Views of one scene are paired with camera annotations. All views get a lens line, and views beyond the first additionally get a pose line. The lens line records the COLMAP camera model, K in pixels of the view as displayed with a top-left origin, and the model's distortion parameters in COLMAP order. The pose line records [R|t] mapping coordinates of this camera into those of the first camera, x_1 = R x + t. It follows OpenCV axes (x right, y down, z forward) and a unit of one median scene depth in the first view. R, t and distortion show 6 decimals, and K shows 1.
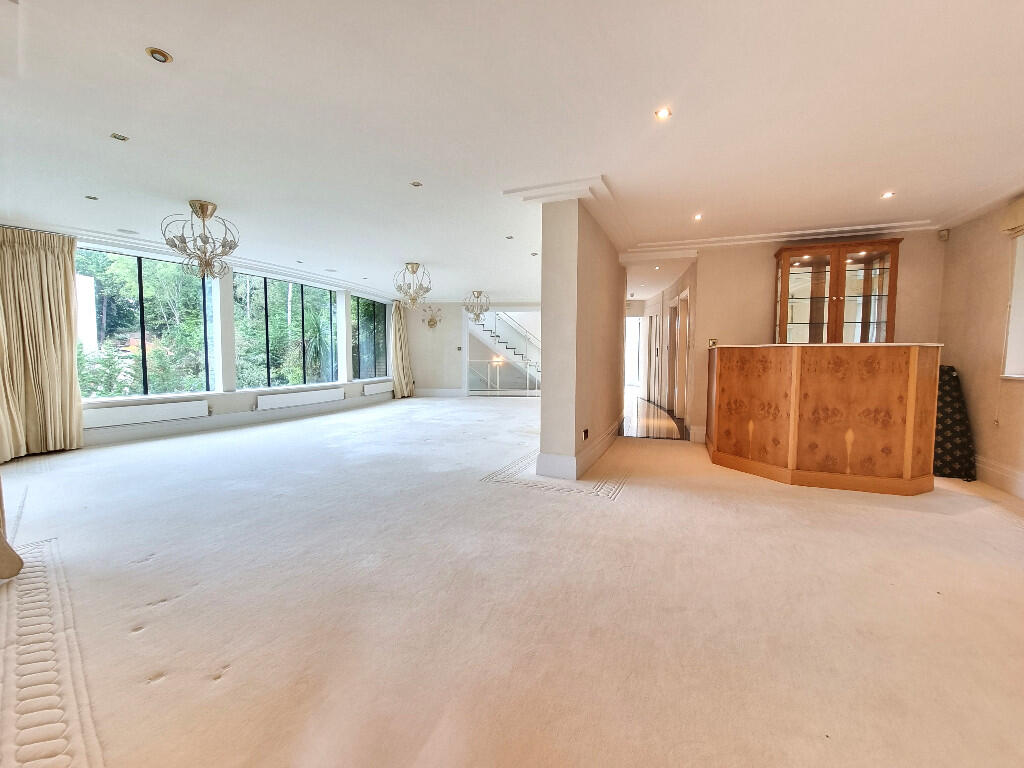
lens RADIAL K [[423.1, 0, 512.0], [0, 423.1, 384.0], [0, 0, 1]] dist [0.000372, 0.000142]
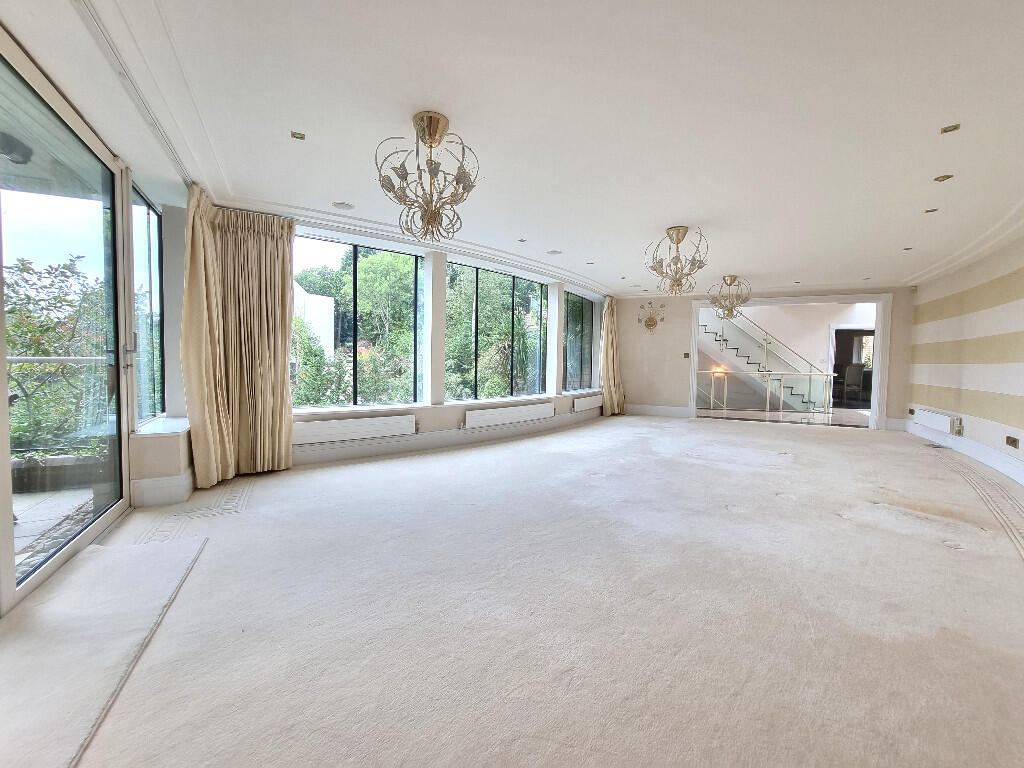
lens RADIAL K [[406.9, 0, 512.0], [0, 406.9, 384.0], [0, 0, 1]] dist [-0.000056, -0.000017]
pose [[0.933257, 0.031454, -0.357830, -0.180018], [-0.037364, 0.999255, -0.009613, -0.014391], [0.357261, 0.022341, 0.933737, 0.224505]]
